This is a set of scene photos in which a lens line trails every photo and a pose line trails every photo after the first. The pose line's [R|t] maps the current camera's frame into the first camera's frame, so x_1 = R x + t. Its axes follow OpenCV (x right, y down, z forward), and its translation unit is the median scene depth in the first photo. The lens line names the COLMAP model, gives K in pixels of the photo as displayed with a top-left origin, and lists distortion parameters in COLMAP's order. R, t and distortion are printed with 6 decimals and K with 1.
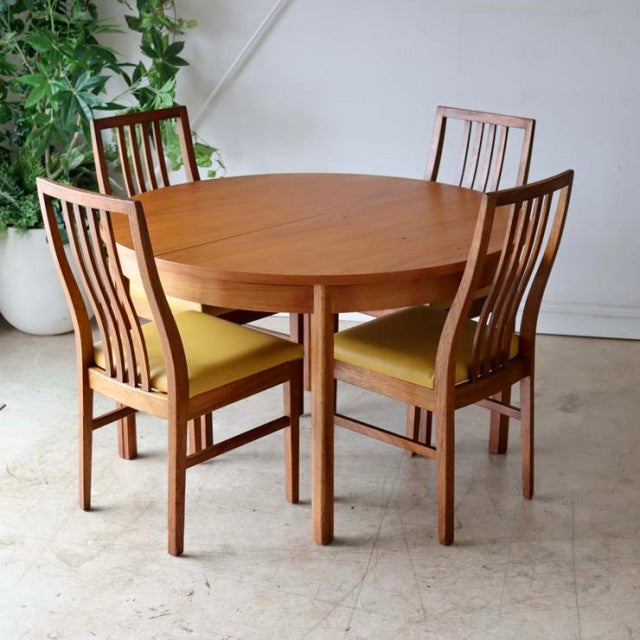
lens RADIAL K [[1328.8, 0, 320.0], [0, 1328.8, 320.0], [0, 0, 1]] dist [0.007972, 0.214523]
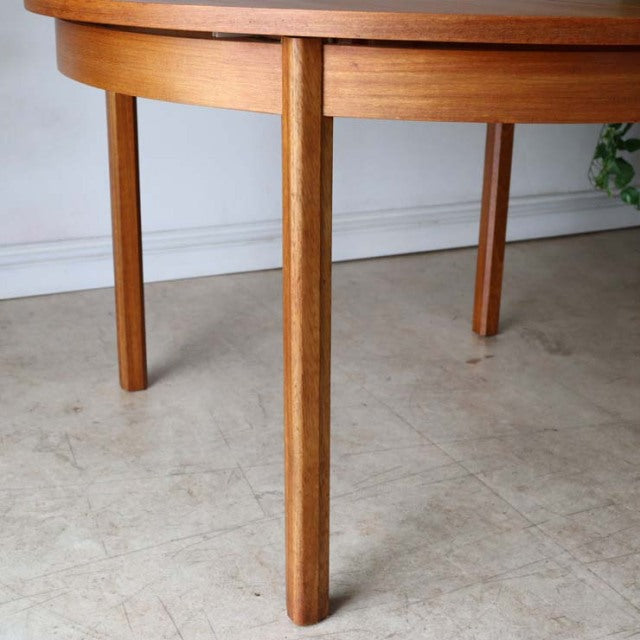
lens RADIAL K [[1031.6, 0, 318.0], [0, 1031.6, 313.1], [0, 0, 1]] dist [-0.064560, 0.077576]
pose [[0.812994, -0.183474, 0.552611, -0.171458], [0.167959, 0.982612, 0.079141, -0.009329], [-0.557523, 0.028475, 0.829673, 0.606178]]
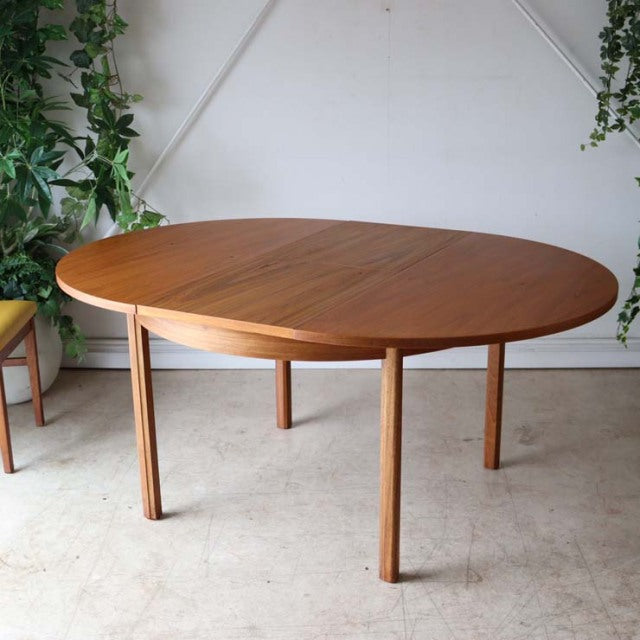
lens RADIAL K [[1031.6, 0, 318.0], [0, 1031.6, 313.1], [0, 0, 1]] dist [-0.064560, 0.077576]
pose [[0.987337, -0.063972, 0.145163, -0.086241], [0.068258, 0.997361, -0.024736, -0.024776], [-0.143197, 0.034332, 0.989098, 0.191186]]
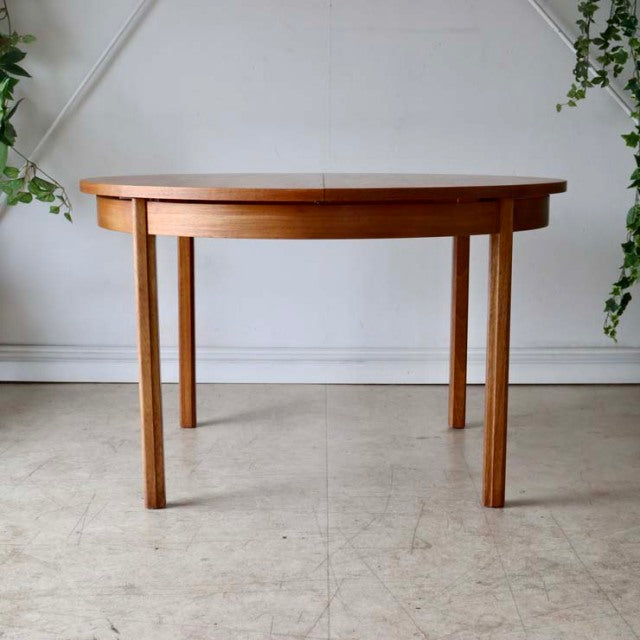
lens RADIAL K [[1207.0, 0, 320.0], [0, 1207.0, 320.0], [0, 0, 1]] dist [0.017904, -0.055622]
pose [[0.981709, -0.030498, 0.187928, -0.065204], [0.061735, 0.984744, -0.162687, 0.103964], [-0.180100, 0.171313, 0.968615, 0.232223]]
